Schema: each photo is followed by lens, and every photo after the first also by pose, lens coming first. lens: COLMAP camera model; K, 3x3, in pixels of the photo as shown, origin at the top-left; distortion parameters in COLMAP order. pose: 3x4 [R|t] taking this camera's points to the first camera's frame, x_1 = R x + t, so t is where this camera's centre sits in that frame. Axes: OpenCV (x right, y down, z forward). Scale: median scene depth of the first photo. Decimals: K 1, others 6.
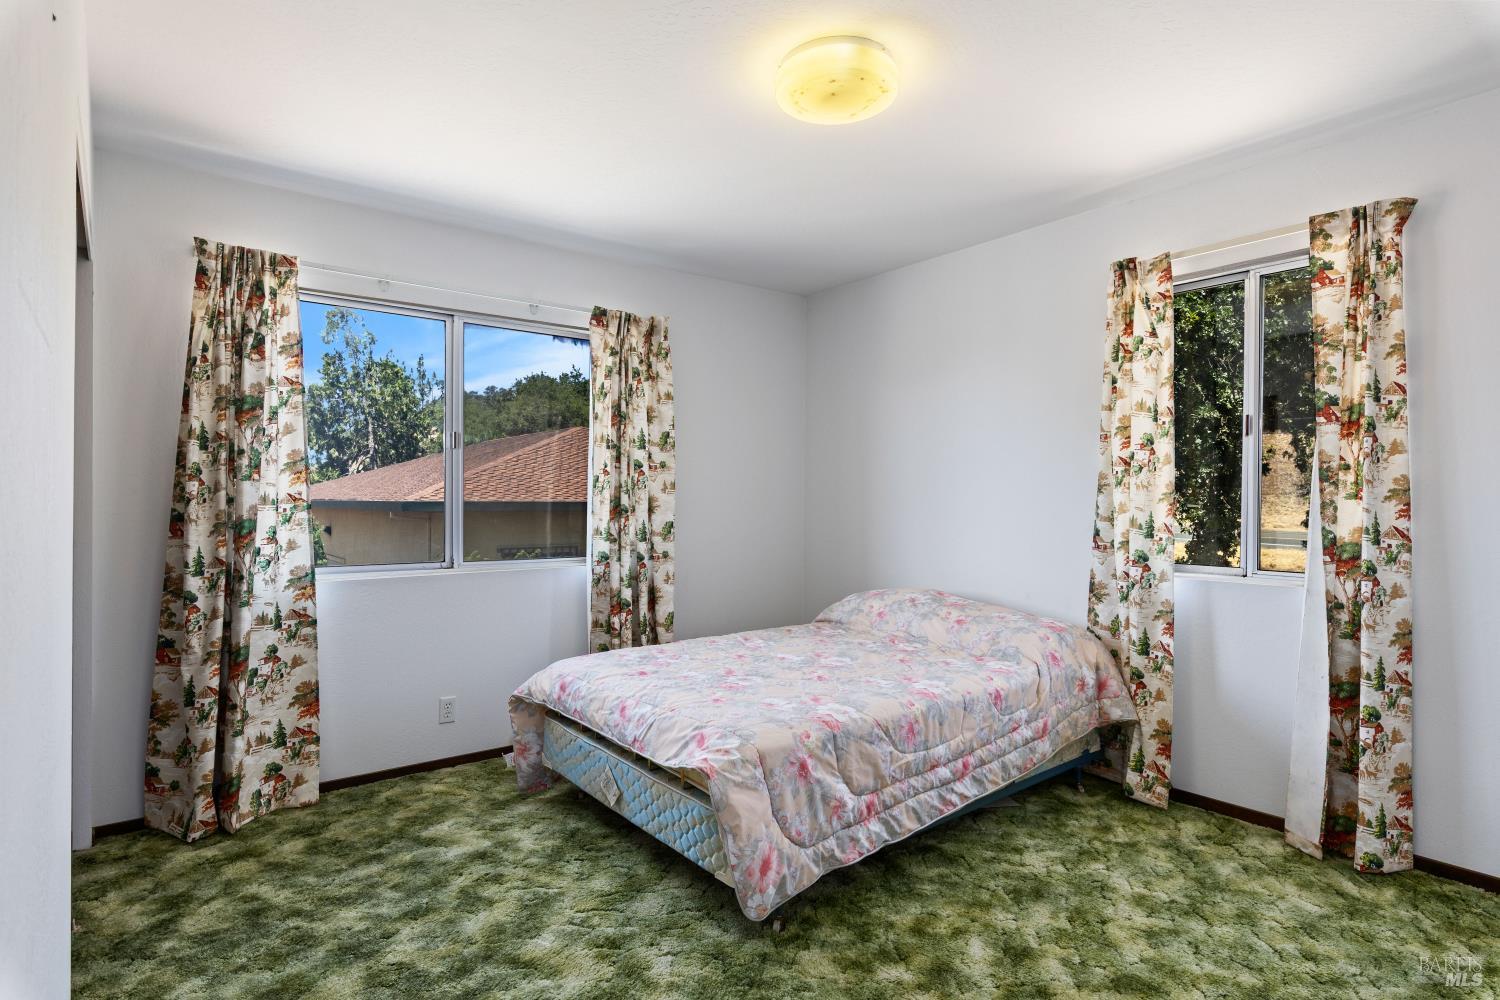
lens RADIAL K [[812.8, 0, 748.0], [0, 812.8, 504.2], [0, 0, 1]] dist [-0.002205, -0.001637]
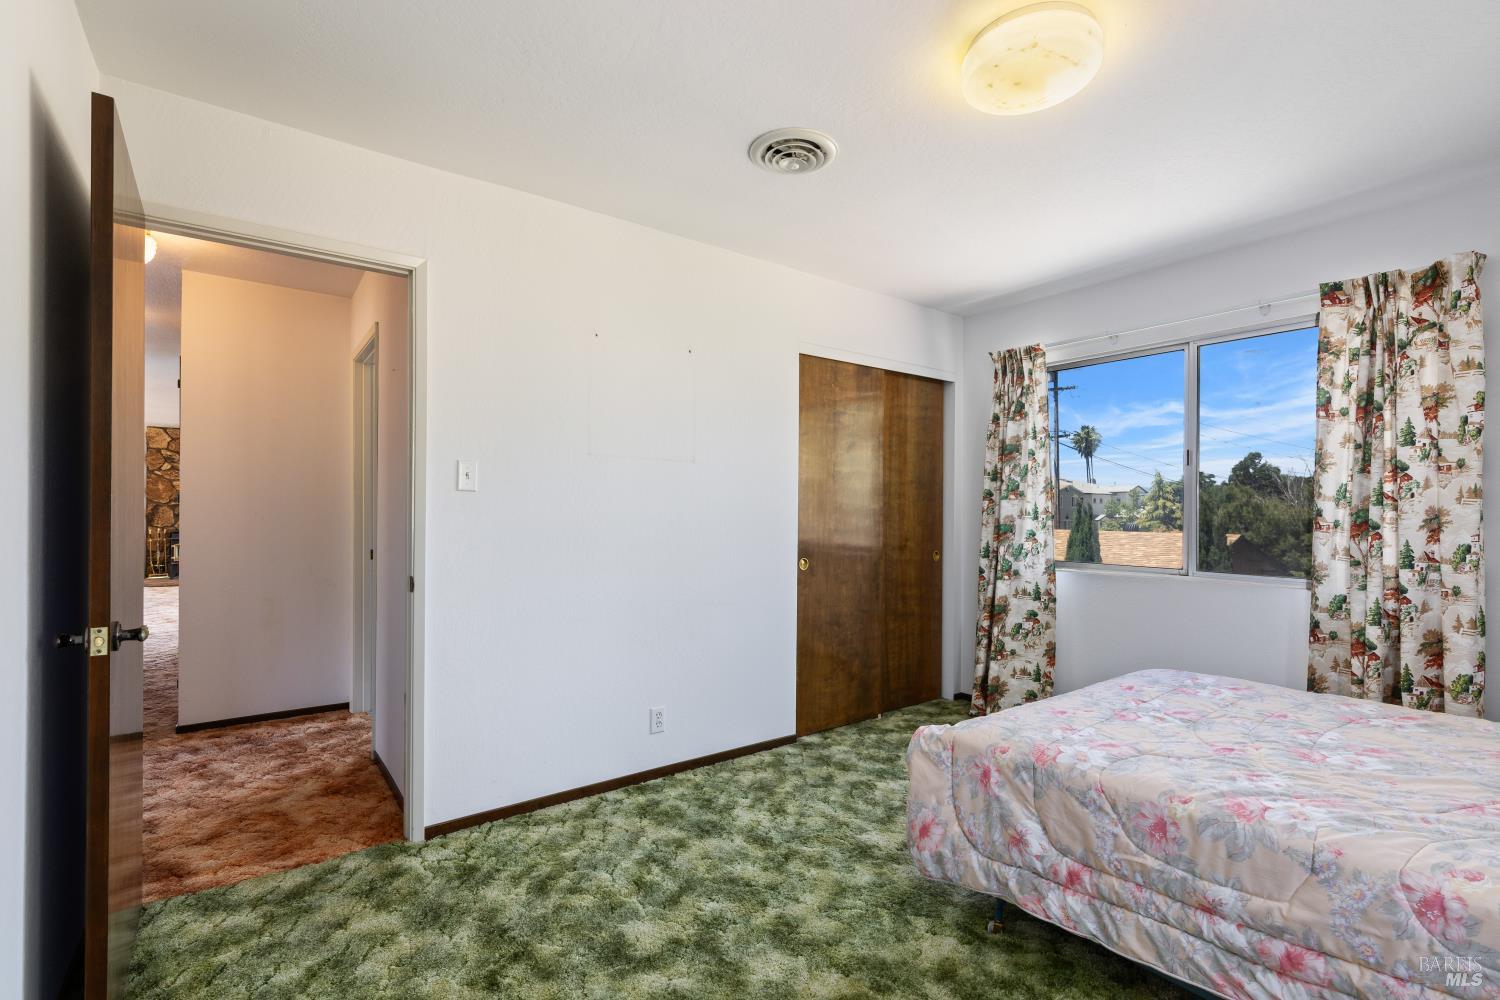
lens RADIAL K [[686.3, 0, 742.5], [0, 686.3, 507.1], [0, 0, 1]] dist [-0.006228, -0.000746]
pose [[-0.058627, -0.006636, -0.998258, 0.702791], [-0.009806, 0.999933, -0.006071, -0.001467], [0.998232, 0.009433, -0.058688, 0.557287]]
